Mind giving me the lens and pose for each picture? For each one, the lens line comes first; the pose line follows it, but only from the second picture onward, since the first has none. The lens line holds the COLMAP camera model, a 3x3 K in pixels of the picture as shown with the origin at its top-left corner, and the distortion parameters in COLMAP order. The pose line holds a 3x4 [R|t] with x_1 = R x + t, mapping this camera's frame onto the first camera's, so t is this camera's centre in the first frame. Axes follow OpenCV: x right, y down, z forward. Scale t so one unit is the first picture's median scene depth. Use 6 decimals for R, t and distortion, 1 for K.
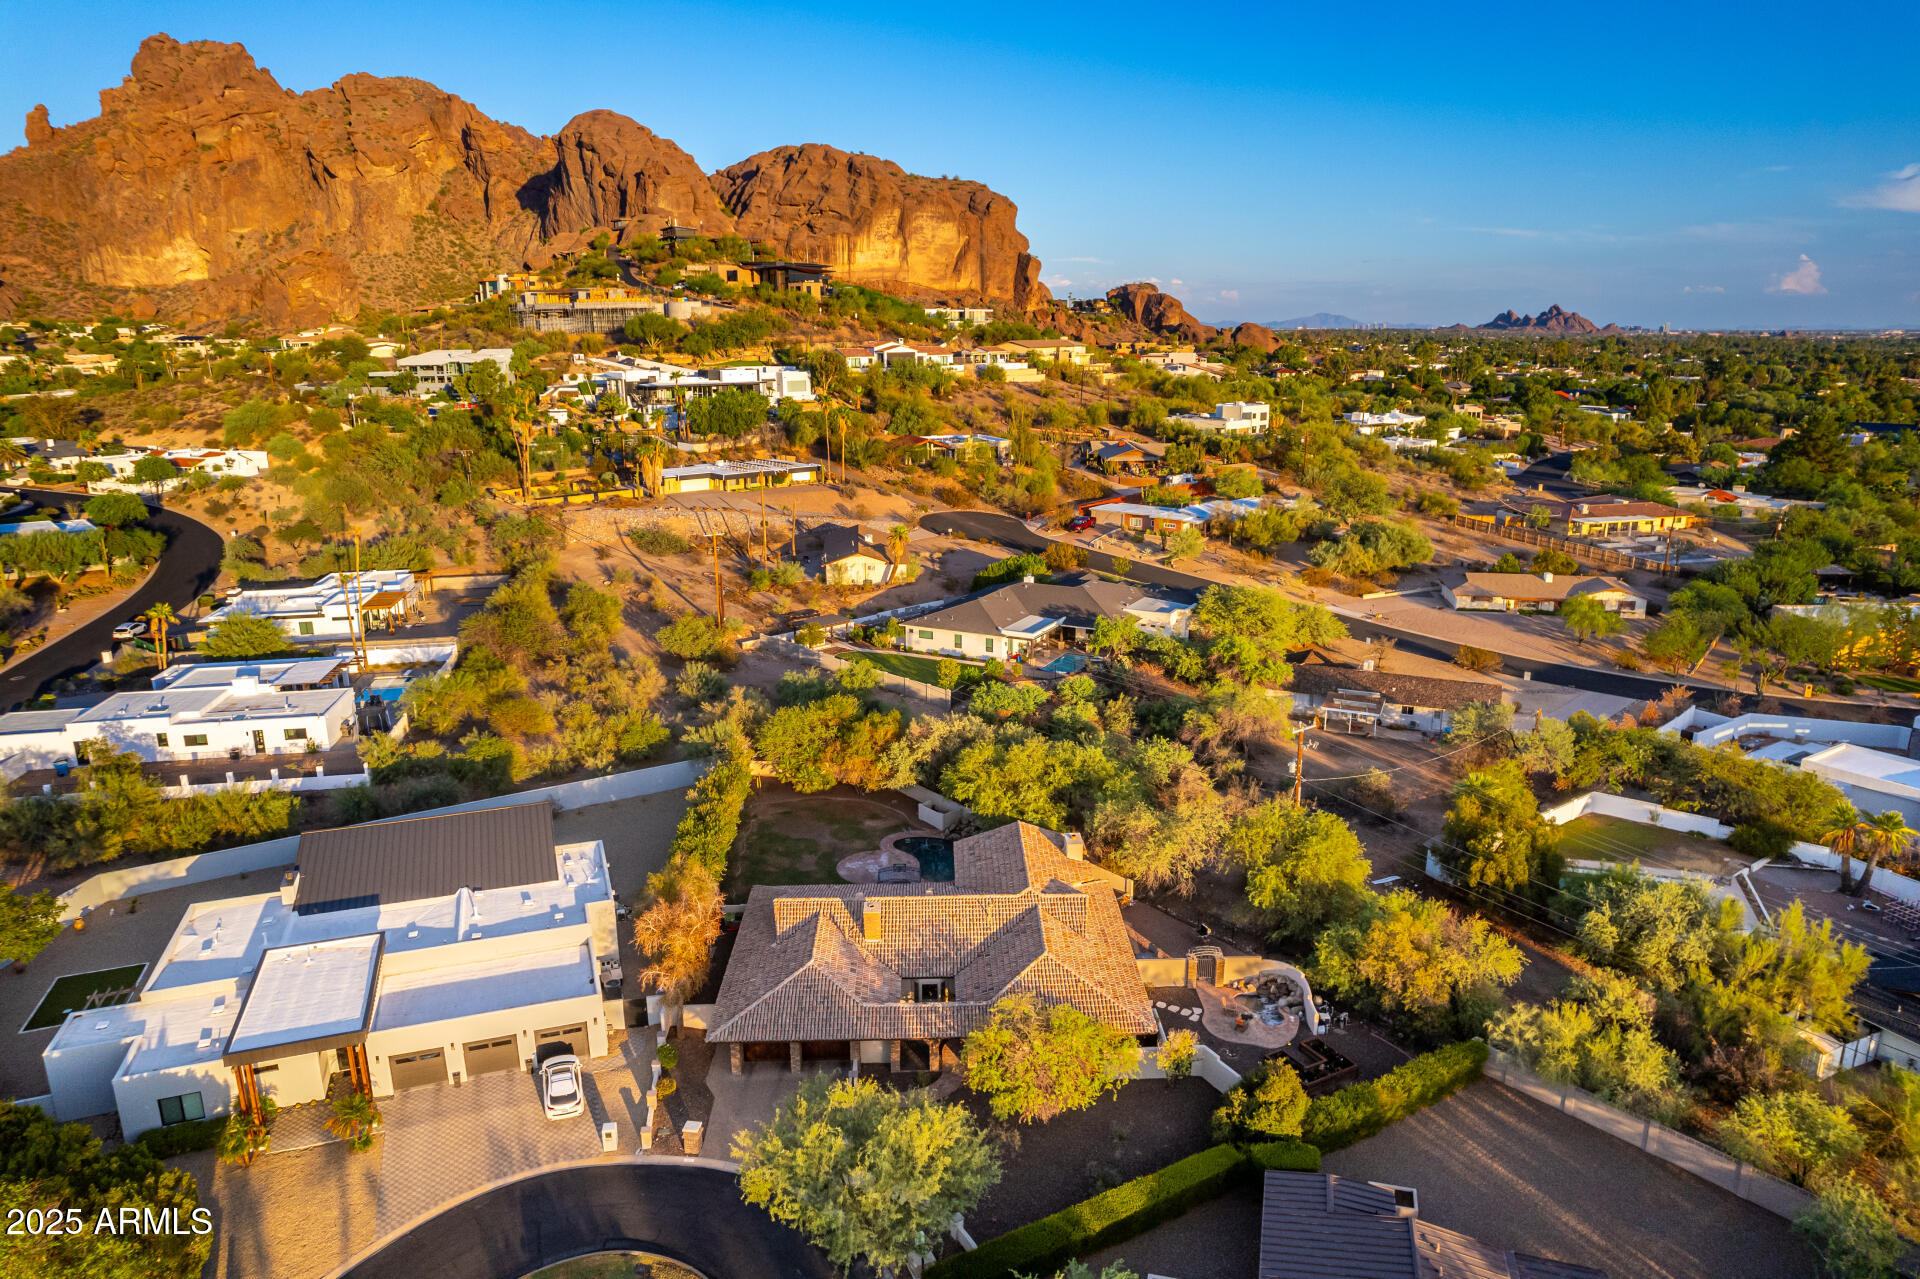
lens RADIAL K [[1226.7, 0, 964.4], [0, 1226.7, 646.1], [0, 0, 1]] dist [-0.071583, 0.066247]
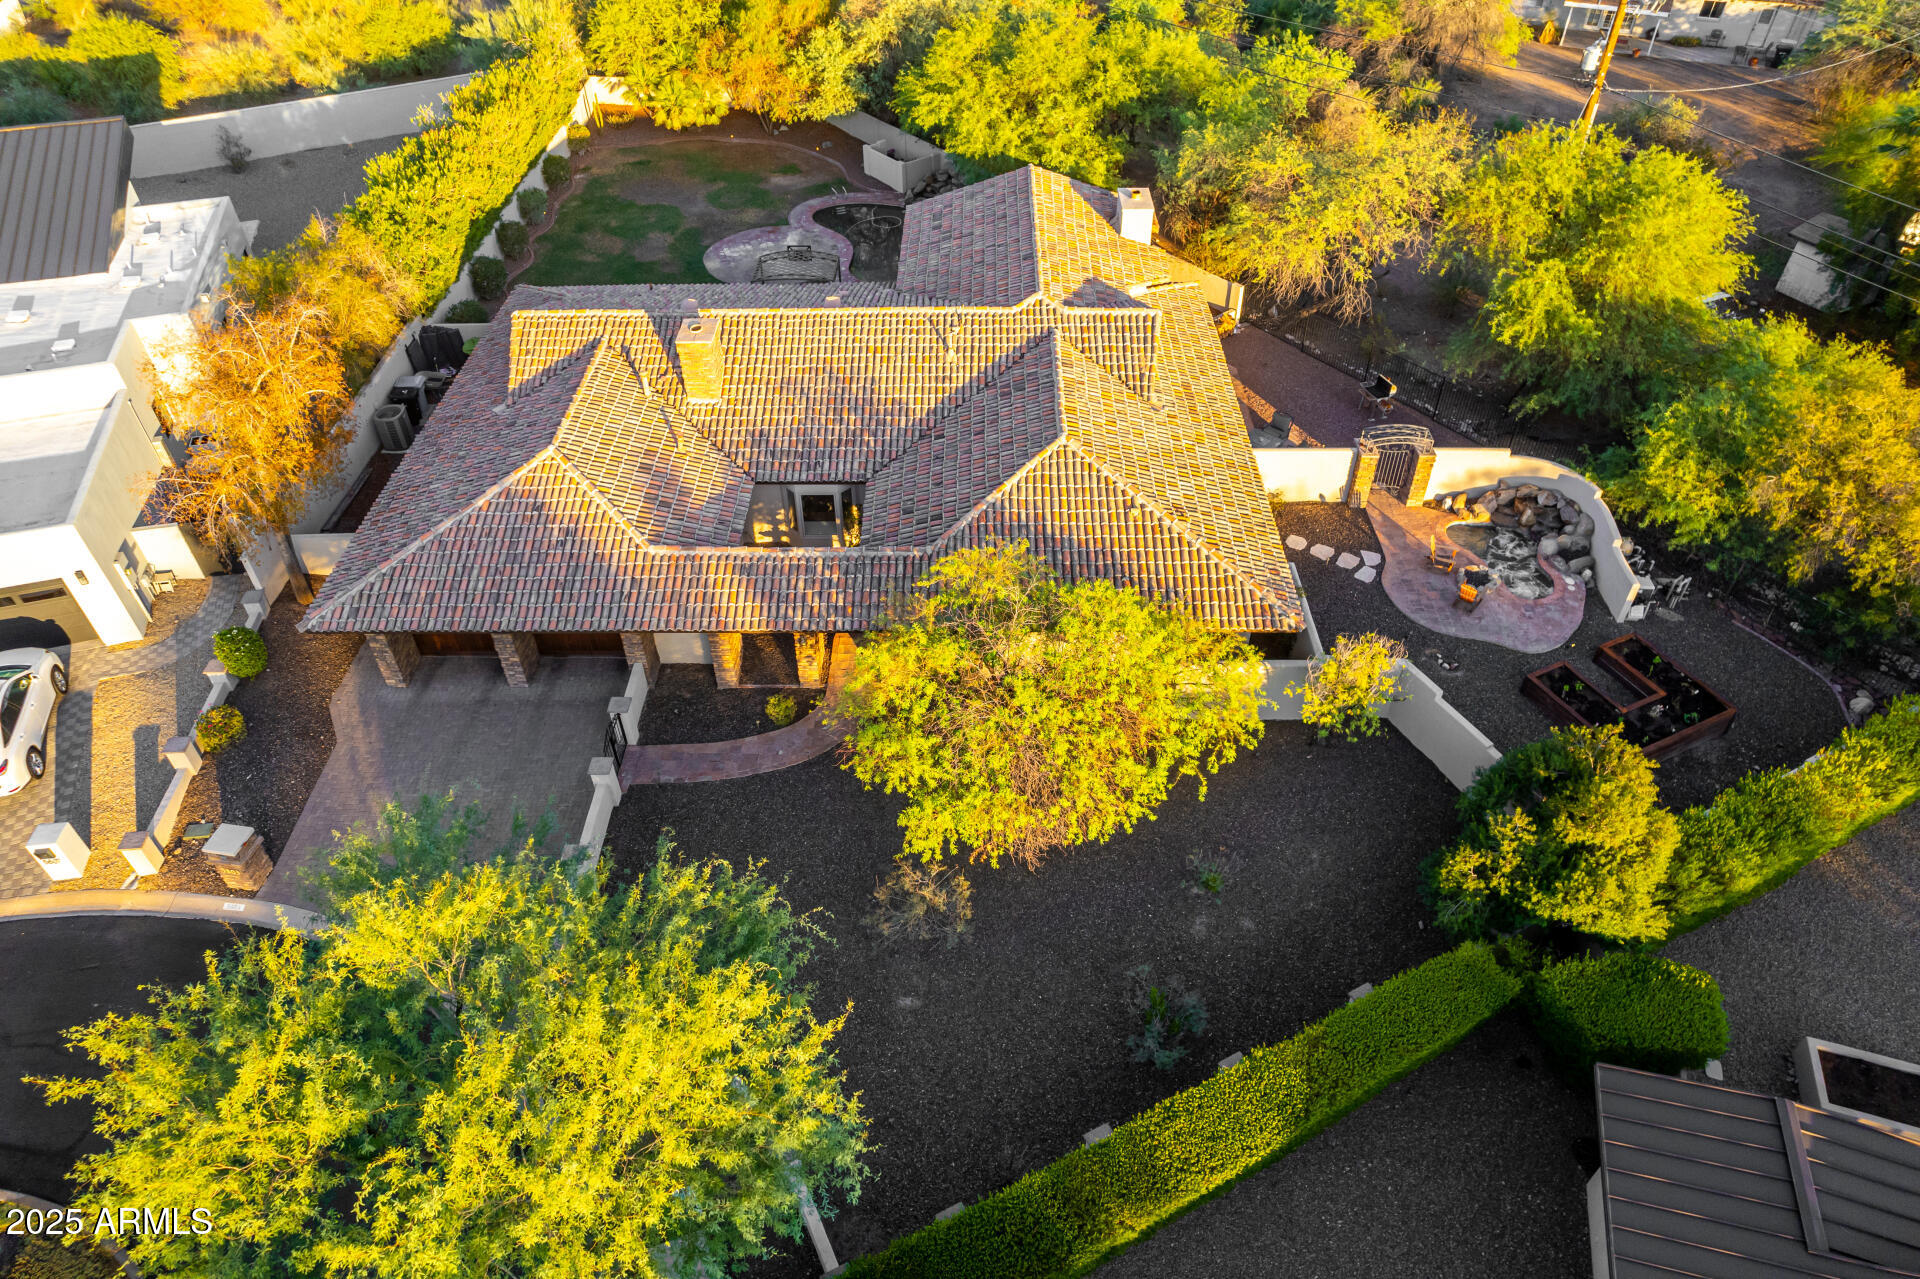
lens RADIAL K [[1228.4, 0, 966.7], [0, 1228.4, 647.5], [0, 0, 1]] dist [-0.073154, 0.068753]
pose [[0.999300, 0.023088, -0.029427, 0.032664], [-0.007312, 0.892158, 0.451664, 0.081737], [0.036681, -0.451133, 0.891703, 0.395117]]
